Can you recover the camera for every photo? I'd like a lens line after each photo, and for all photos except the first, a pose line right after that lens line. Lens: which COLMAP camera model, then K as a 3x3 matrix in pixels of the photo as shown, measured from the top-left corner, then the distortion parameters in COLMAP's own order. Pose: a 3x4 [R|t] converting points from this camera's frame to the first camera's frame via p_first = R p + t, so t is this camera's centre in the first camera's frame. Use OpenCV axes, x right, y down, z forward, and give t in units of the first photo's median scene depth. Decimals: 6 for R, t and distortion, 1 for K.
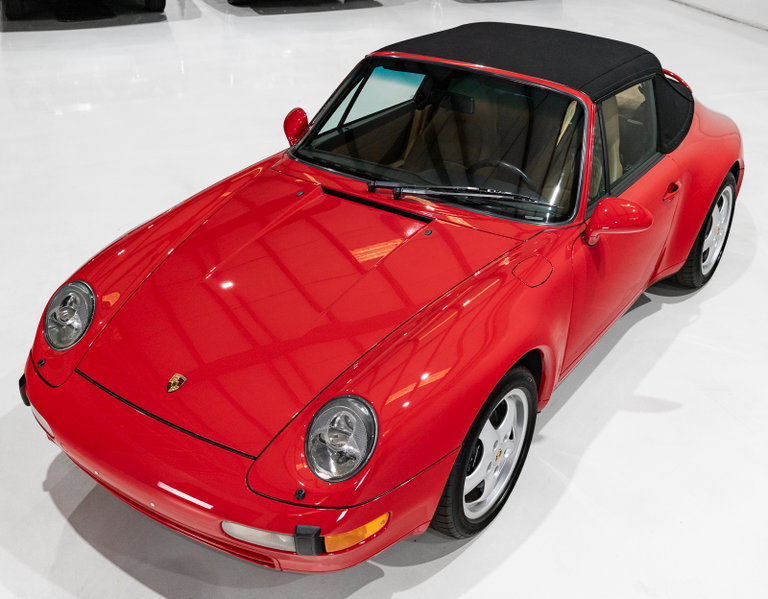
lens RADIAL K [[919.5, 0, 388.6], [0, 919.5, 302.1], [0, 0, 1]] dist [0.013806, 0.000000]
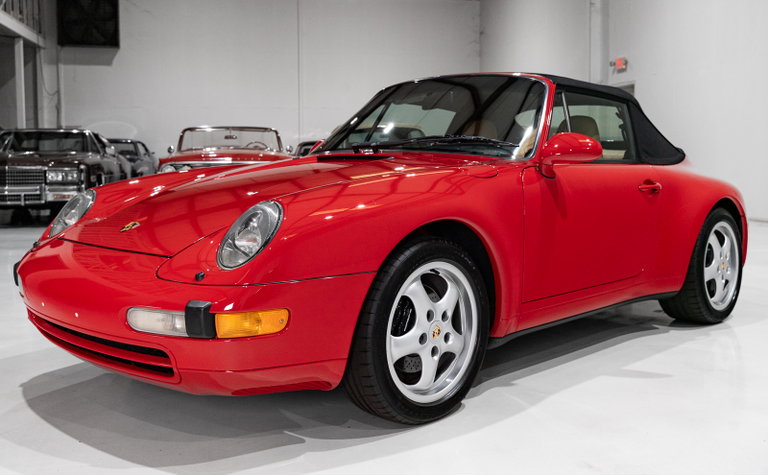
lens RADIAL K [[798.2, 0, 371.6], [0, 798.2, 205.8], [0, 0, 1]] dist [0.014676, 0.000000]
pose [[0.983026, -0.006076, -0.183363, 0.192274], [-0.074845, 0.899220, -0.431048, 0.383841], [0.167503, 0.437455, 0.883502, 0.166544]]
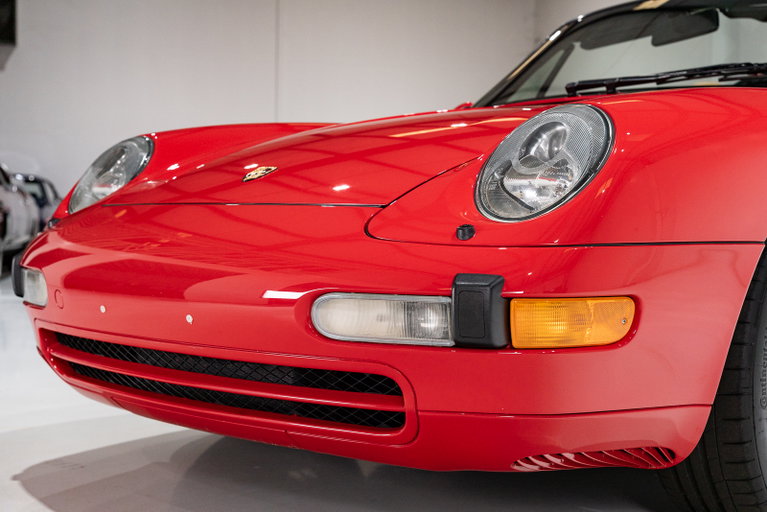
lens RADIAL K [[1082.7, 0, 387.6], [0, 1082.7, 255.3], [0, 0, 1]] dist [0.049592, 0.000000]
pose [[0.990860, 0.006586, -0.134732, -0.043052], [-0.069337, 0.881628, -0.466824, 0.389112], [0.115709, 0.471900, 0.874026, 0.351671]]
